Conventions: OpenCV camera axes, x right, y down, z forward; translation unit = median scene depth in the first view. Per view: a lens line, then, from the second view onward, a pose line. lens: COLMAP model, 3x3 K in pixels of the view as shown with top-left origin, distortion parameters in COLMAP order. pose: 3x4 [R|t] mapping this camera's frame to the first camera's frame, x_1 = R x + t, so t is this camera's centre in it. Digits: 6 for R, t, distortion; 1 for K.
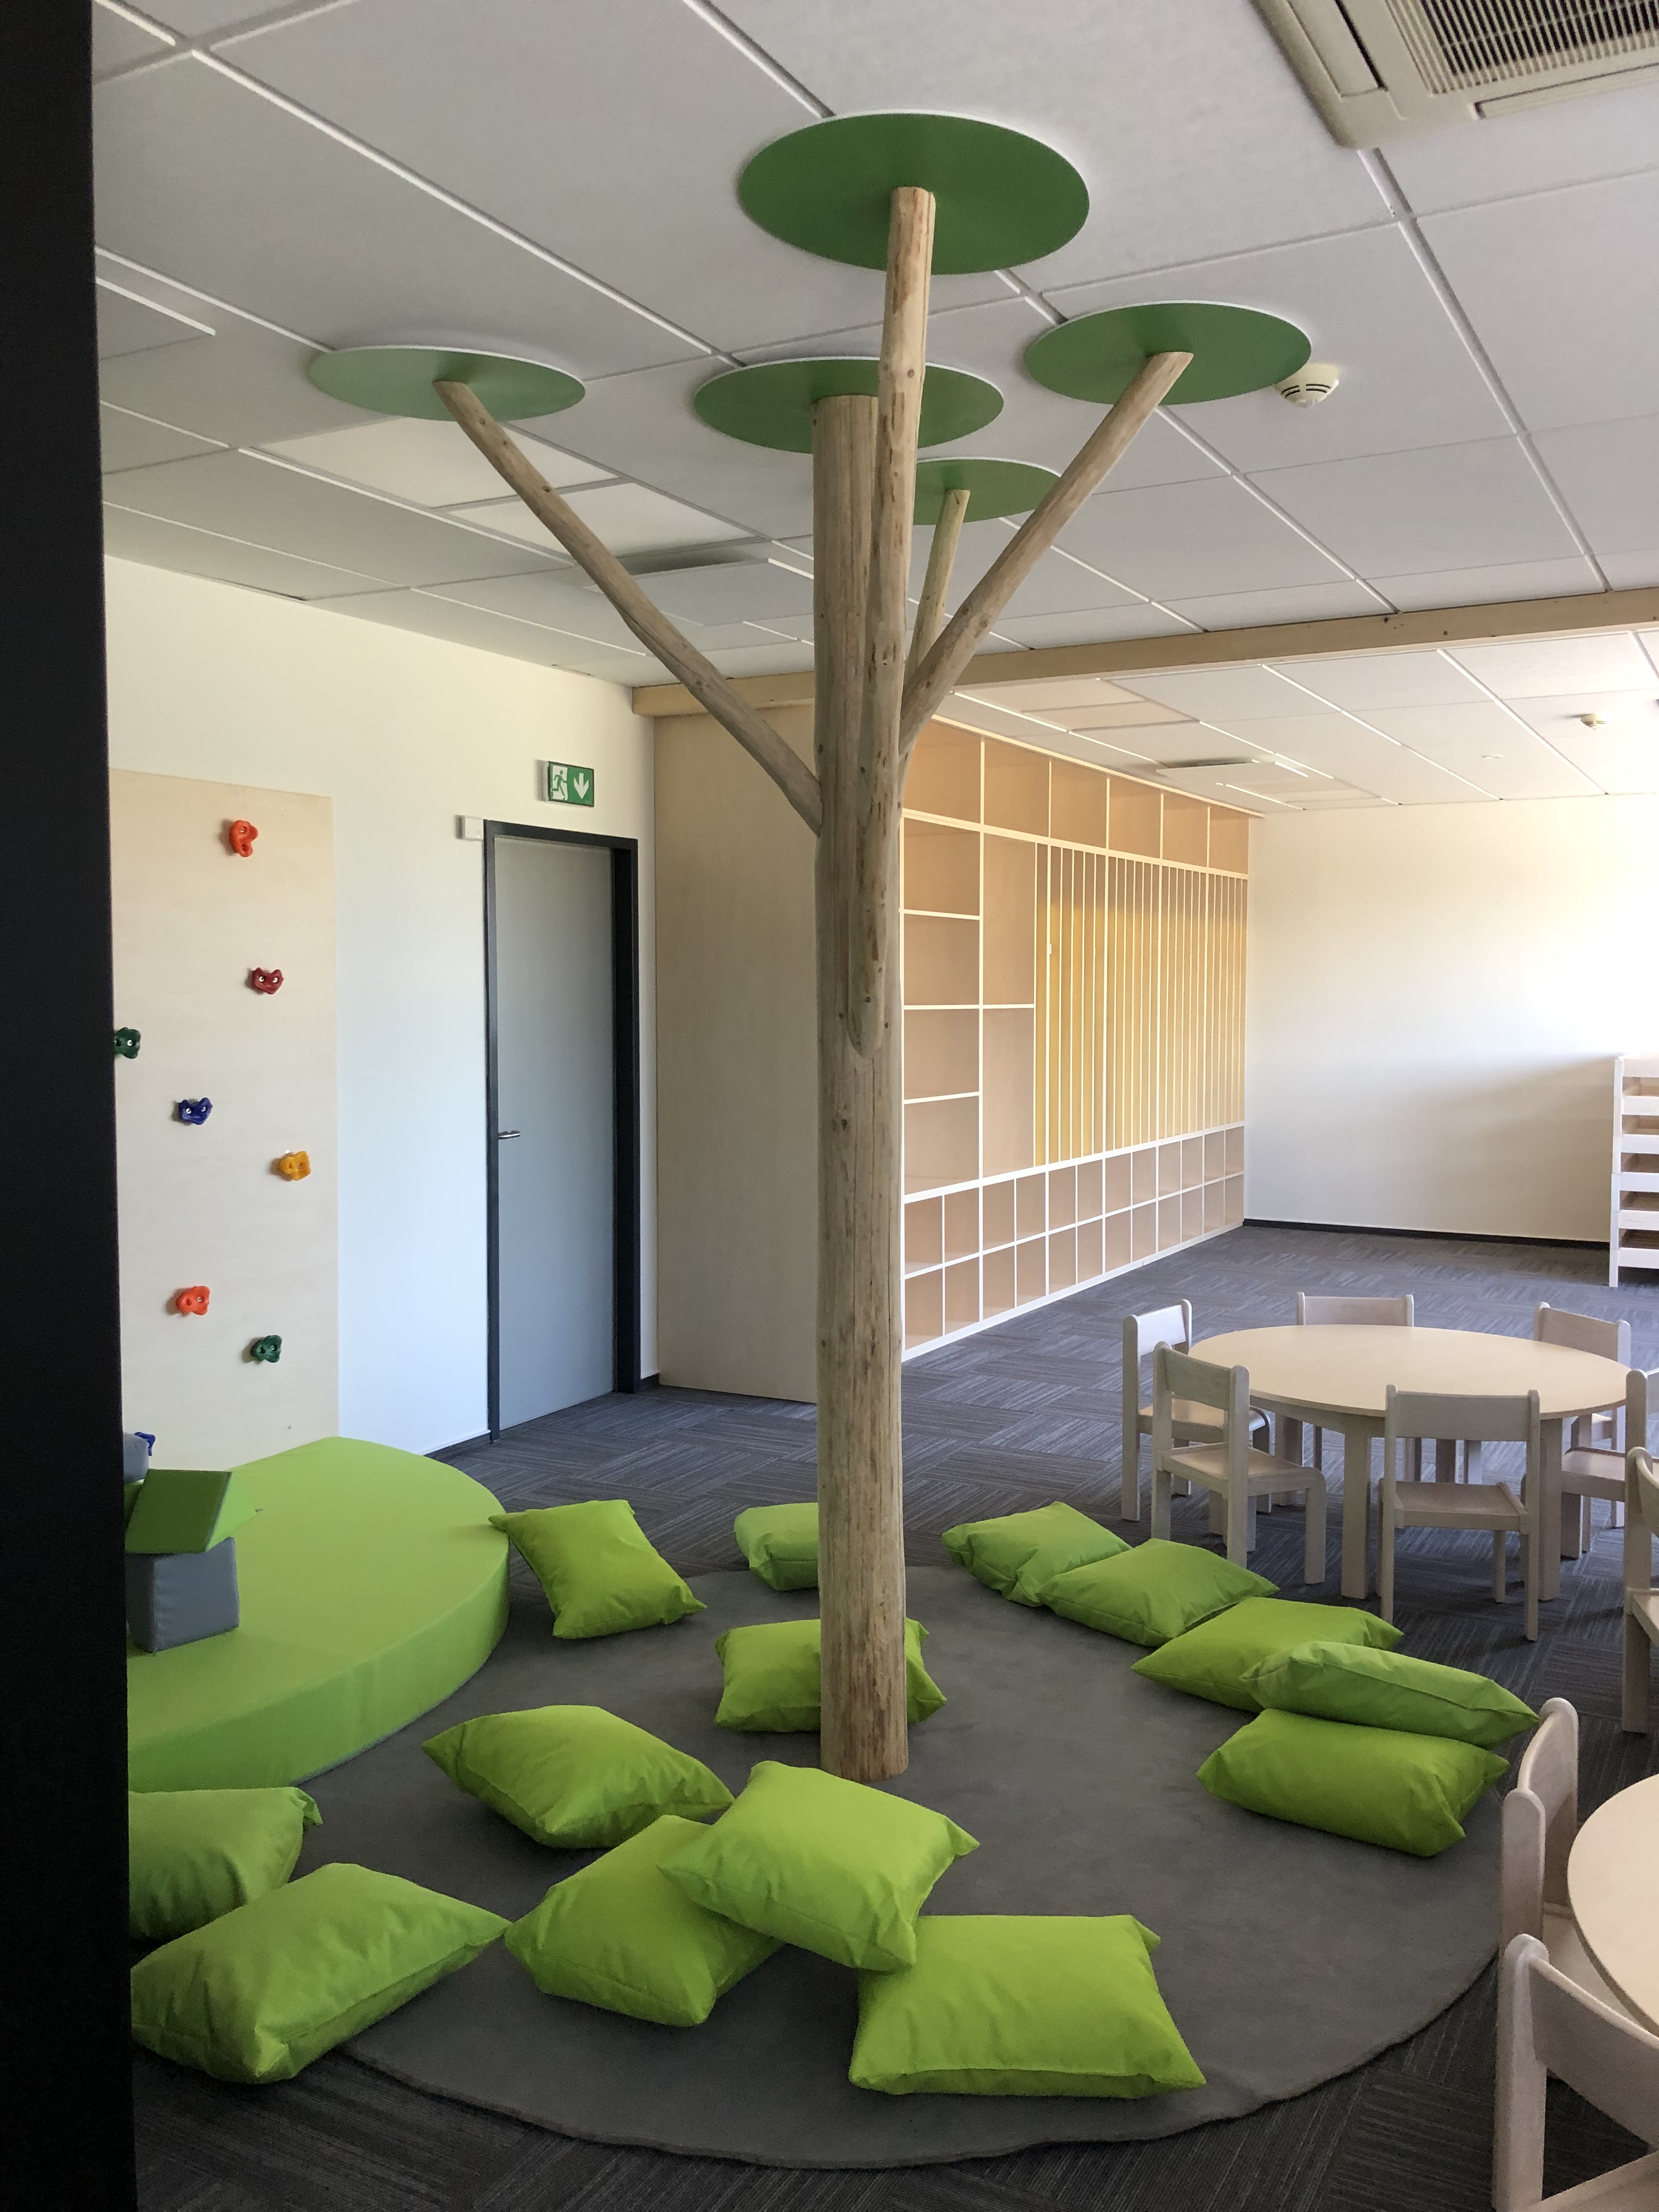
lens RADIAL K [[1813.9, 0, 844.1], [0, 1813.9, 1101.9], [0, 0, 1]] dist [0.018979, -0.001823]
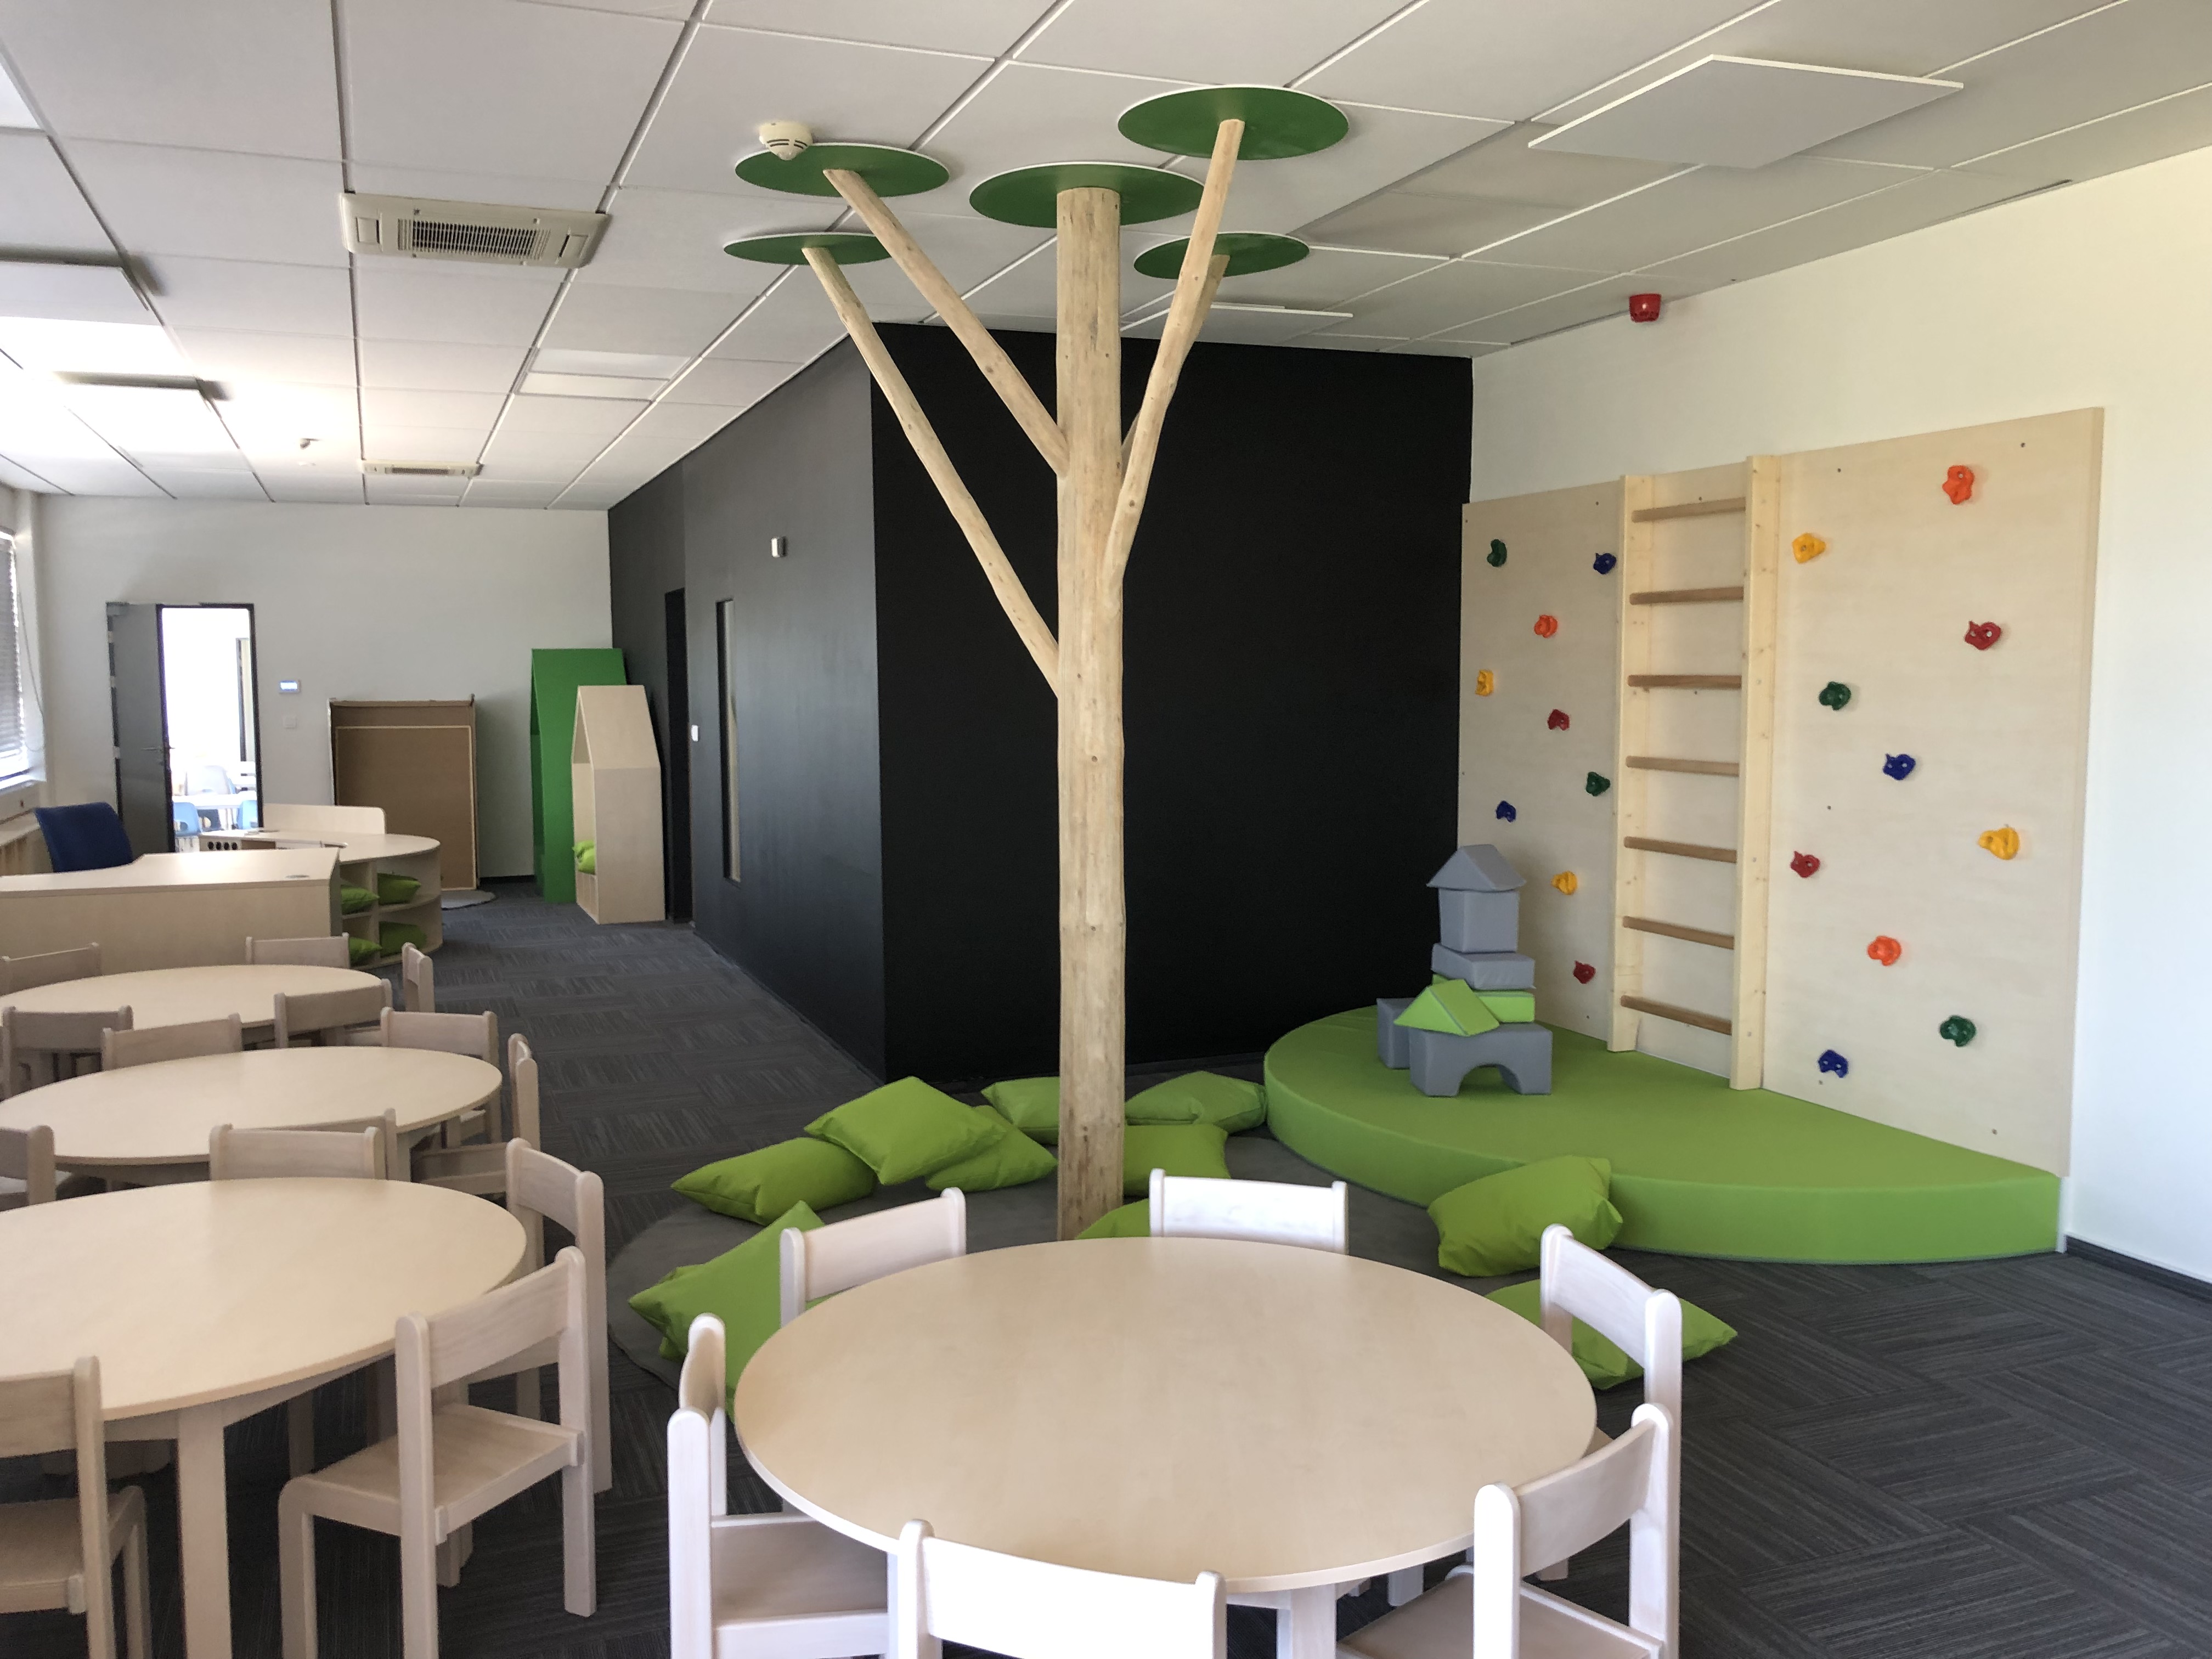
lens RADIAL K [[1813.9, 0, 1091.1], [0, 1813.9, 812.7], [0, 0, 1]] dist [0.018979, -0.001823]
pose [[-0.642246, 0.067346, -0.763534, 0.676012], [-0.036439, 0.992324, 0.118176, -0.069687], [0.765632, 0.103720, -0.634862, 1.244545]]
